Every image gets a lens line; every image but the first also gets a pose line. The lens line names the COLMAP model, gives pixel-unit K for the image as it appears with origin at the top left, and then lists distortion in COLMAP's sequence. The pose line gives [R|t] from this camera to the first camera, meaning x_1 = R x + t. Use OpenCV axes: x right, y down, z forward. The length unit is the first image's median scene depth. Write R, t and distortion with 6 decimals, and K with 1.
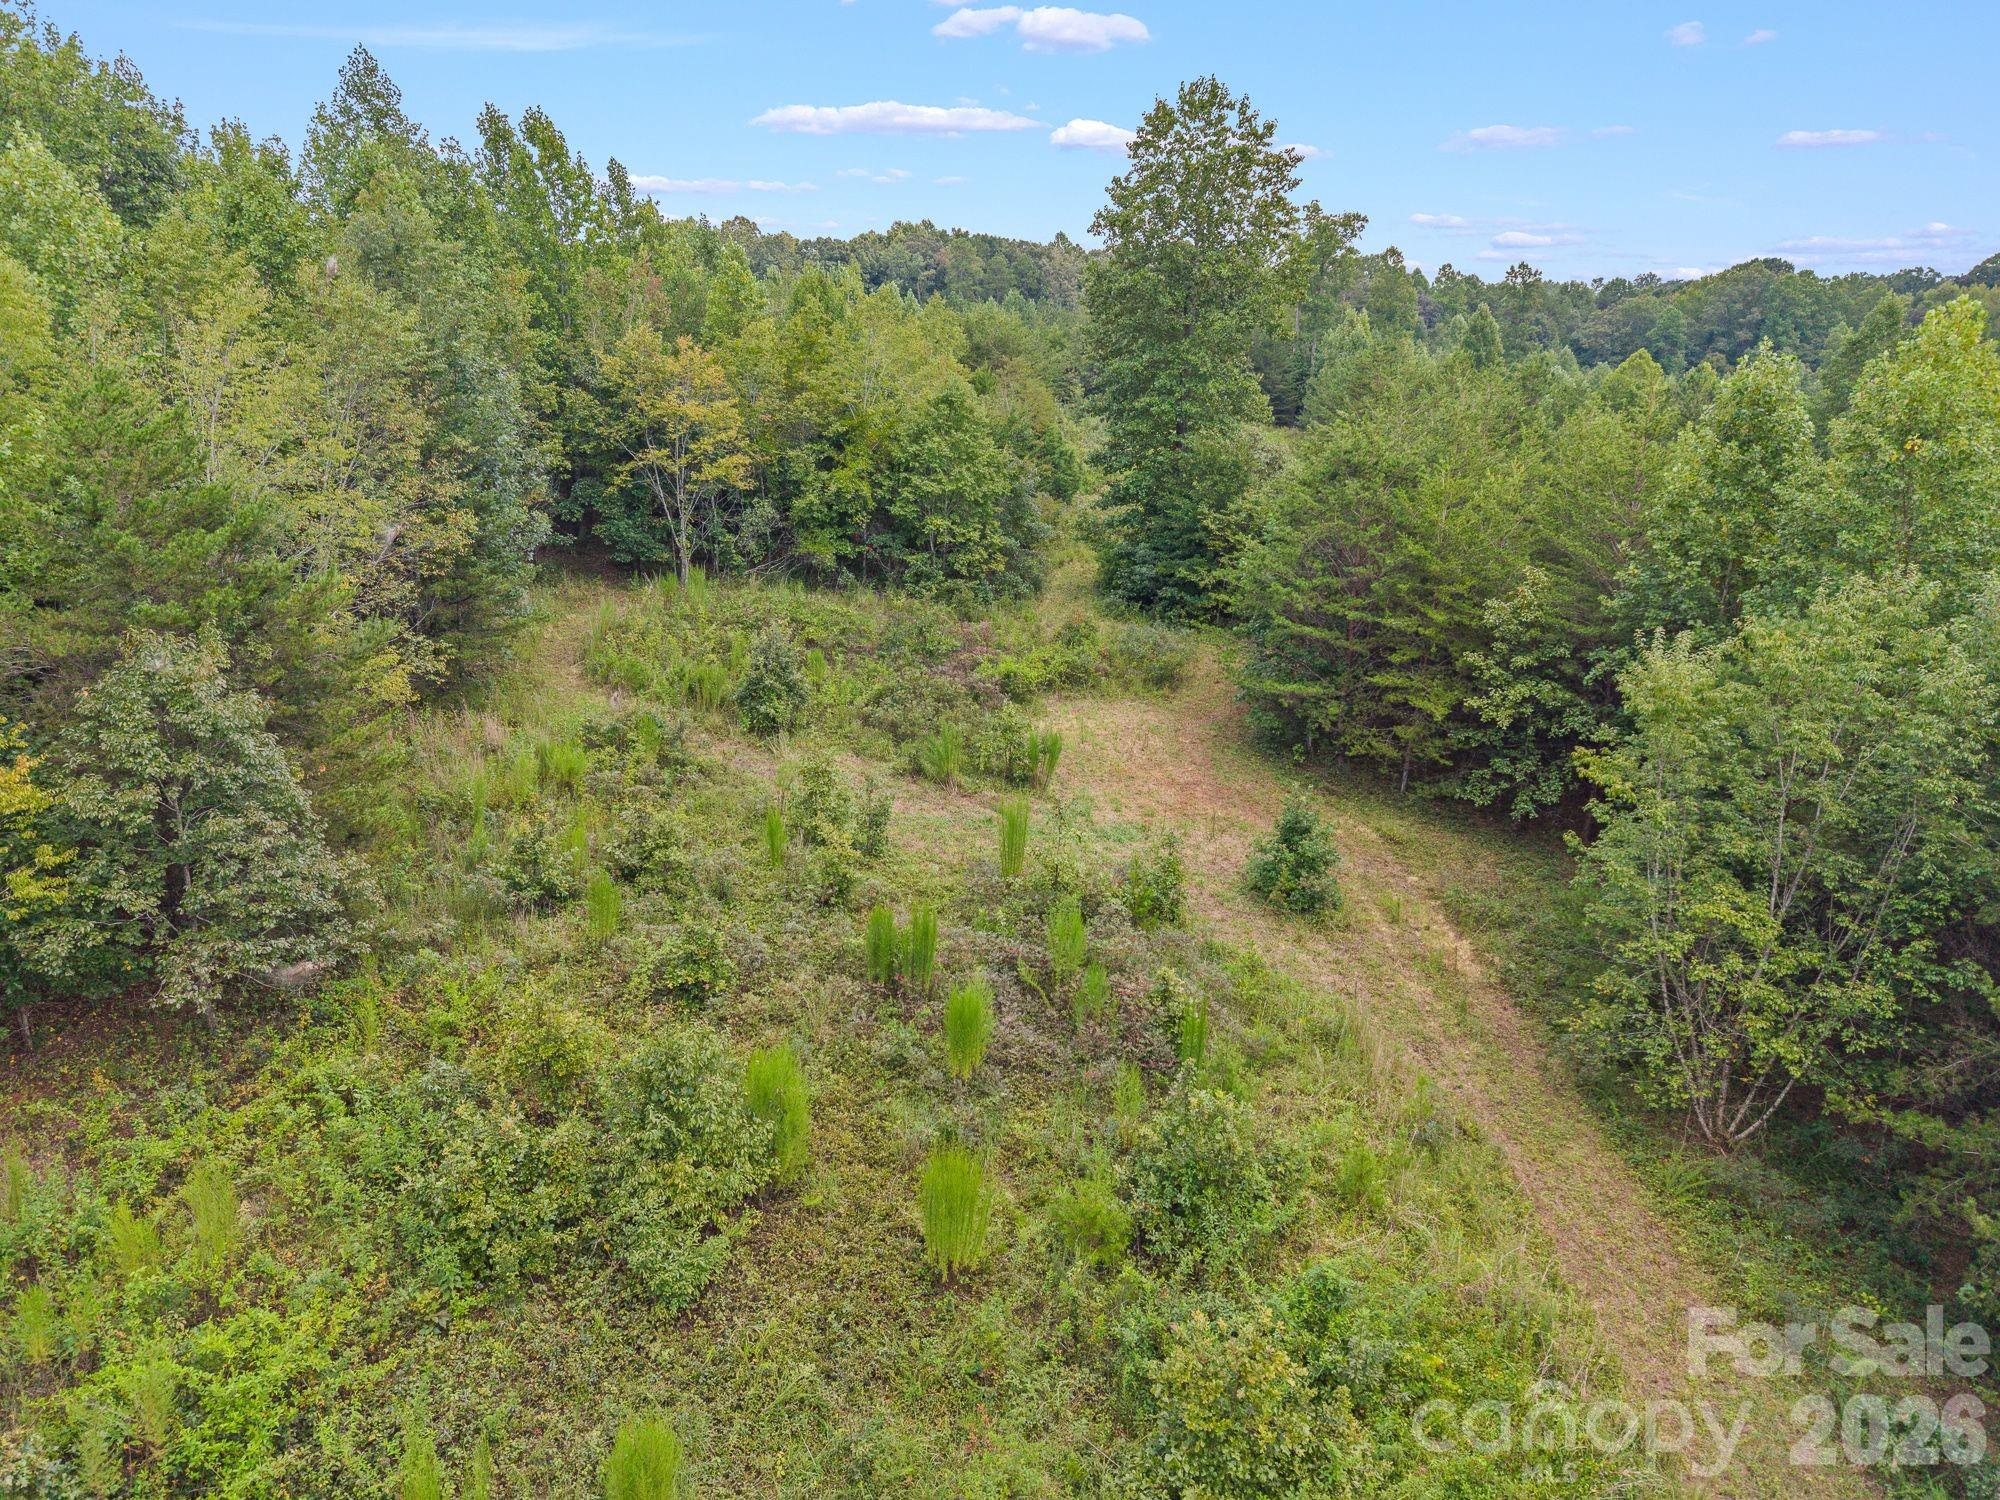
lens RADIAL K [[1316.8, 0, 1000.0], [0, 1316.8, 750.0], [0, 0, 1]] dist [0.031565, -0.046638]
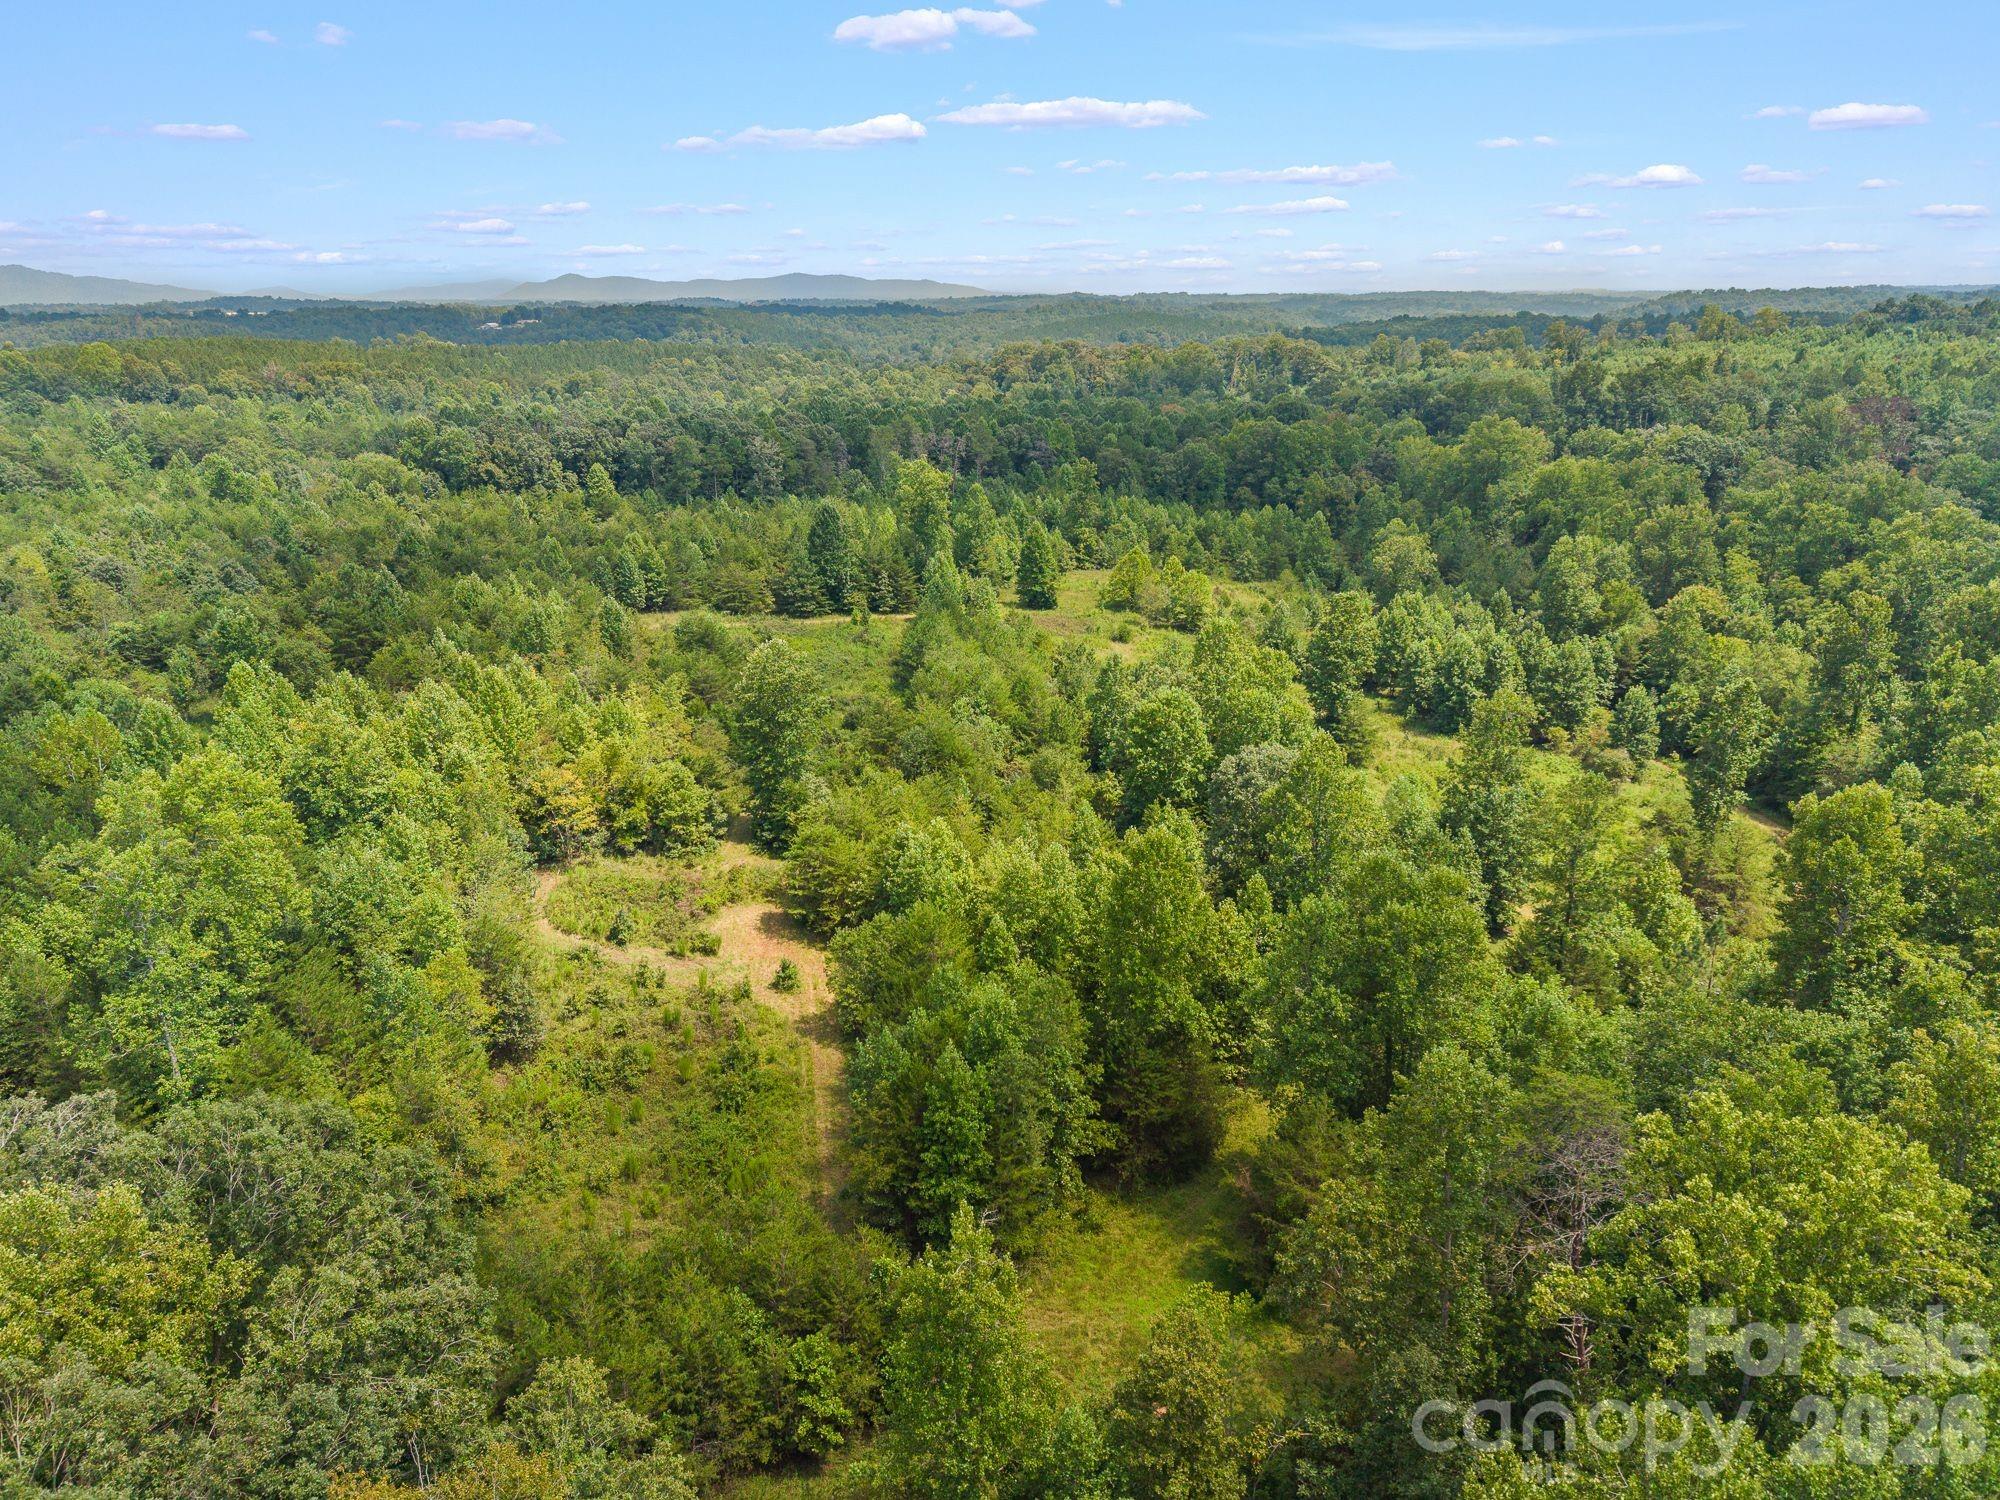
lens RADIAL K [[1316.8, 0, 1000.0], [0, 1316.8, 750.0], [0, 0, 1]] dist [0.031565, -0.046638]
pose [[0.982582, -0.080484, 0.167496, 0.201474], [0.079578, 0.996755, 0.012127, -0.421847], [-0.167929, 0.001414, 0.985798, -2.110947]]
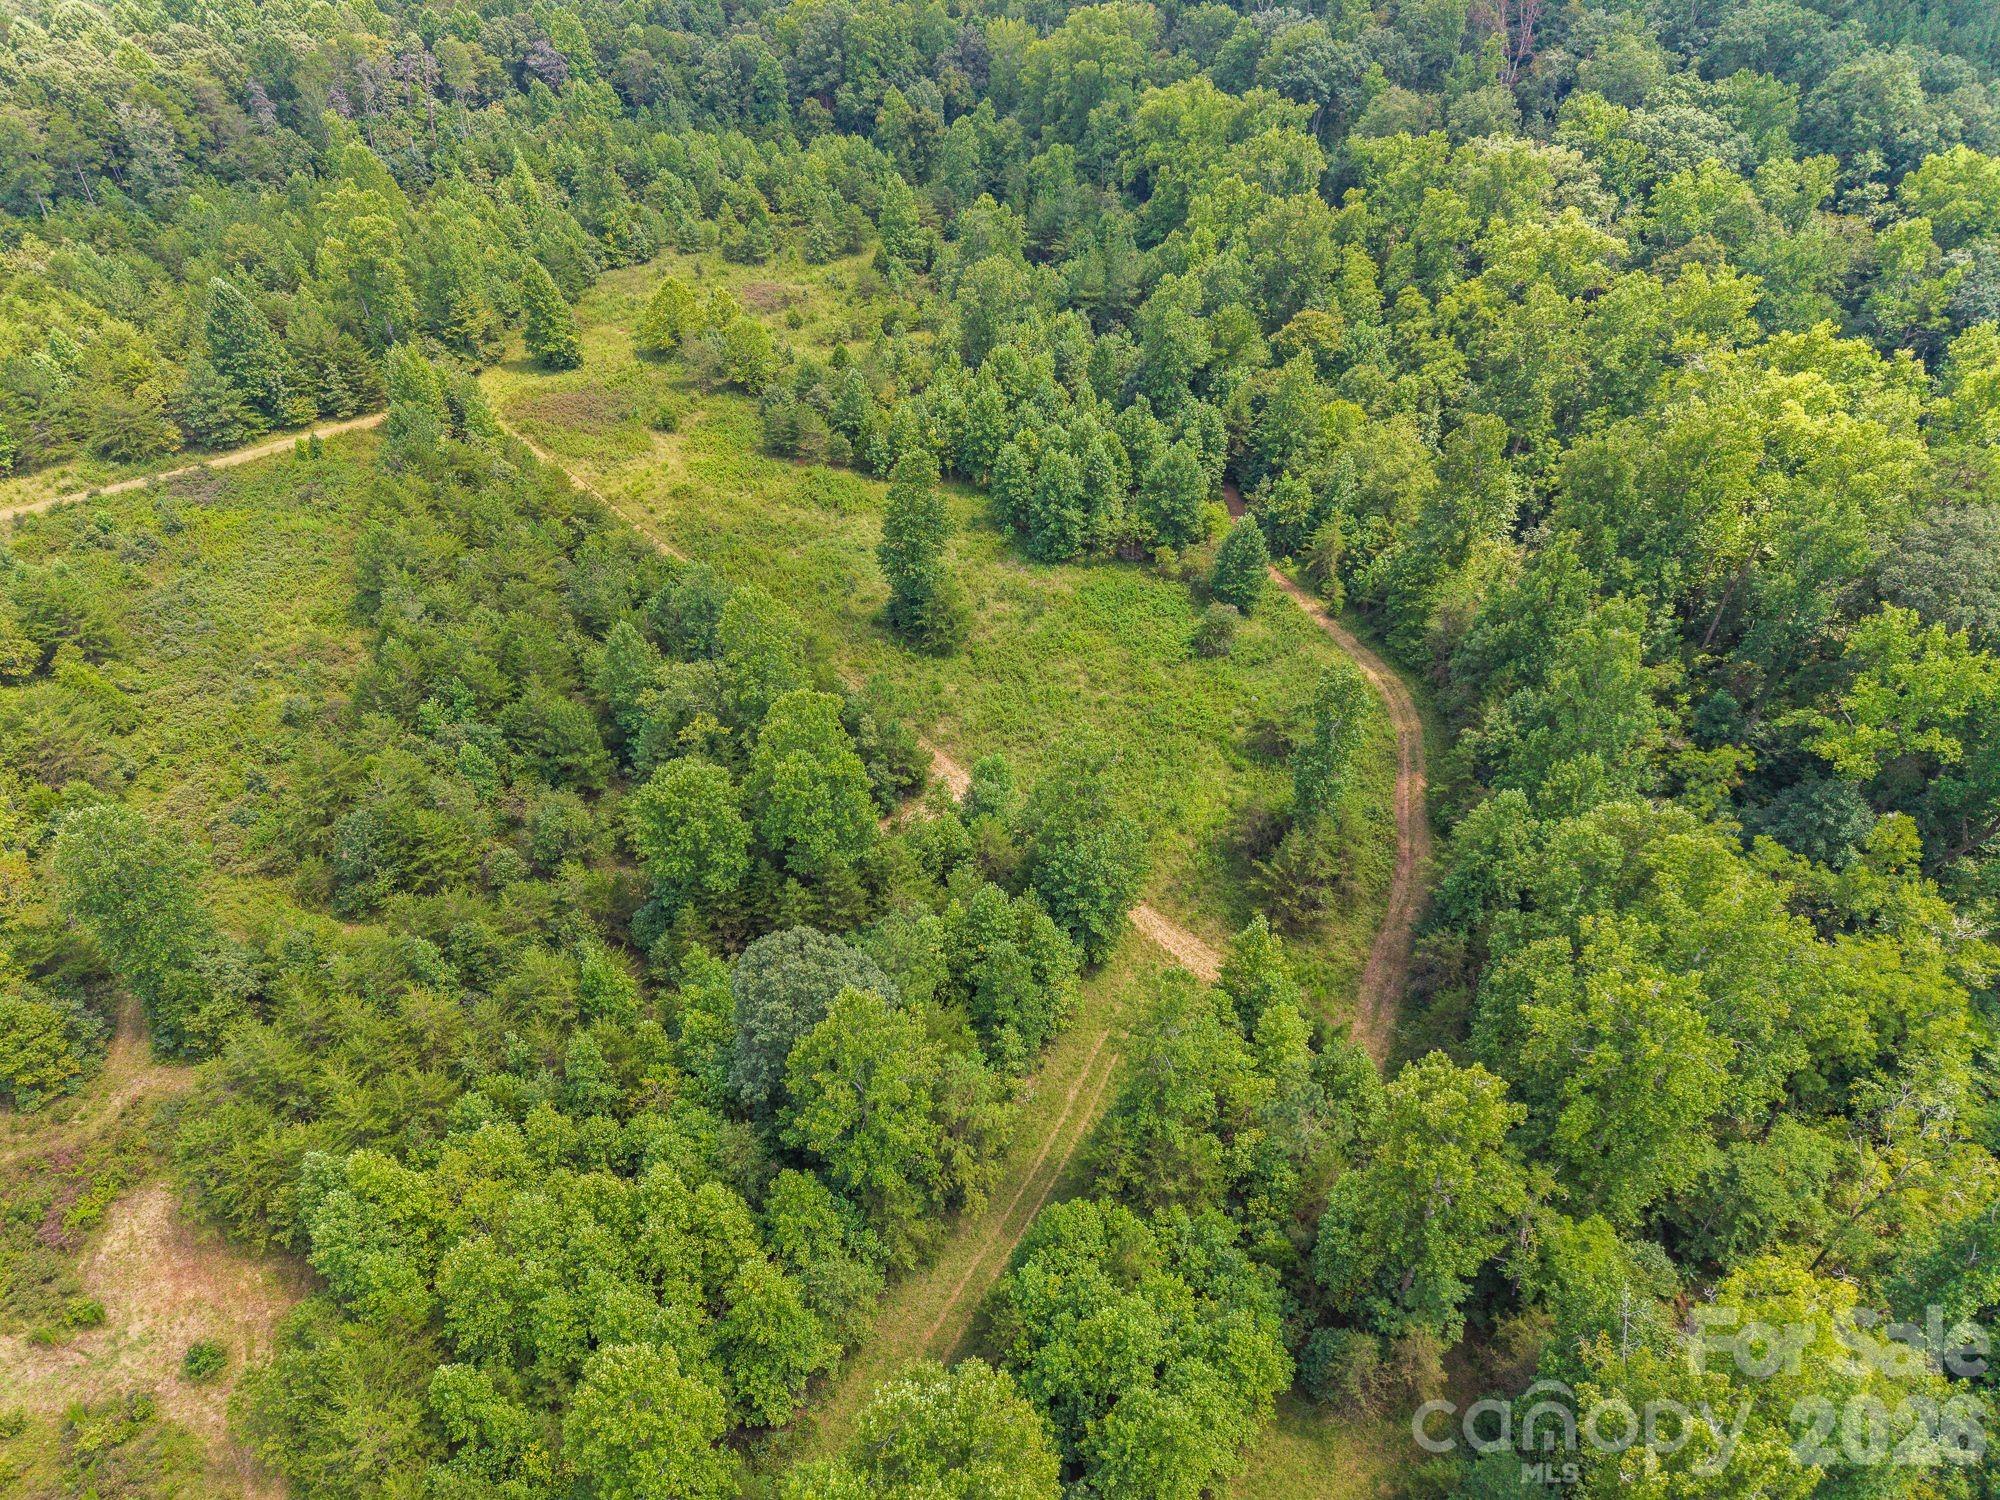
lens RADIAL K [[1316.8, 0, 1000.0], [0, 1316.8, 750.0], [0, 0, 1]] dist [0.031565, -0.046638]
pose [[0.895542, -0.304629, 0.324353, 0.968118], [0.161115, 0.901447, 0.401789, -1.512036], [-0.414784, -0.307561, 0.856365, -1.312343]]
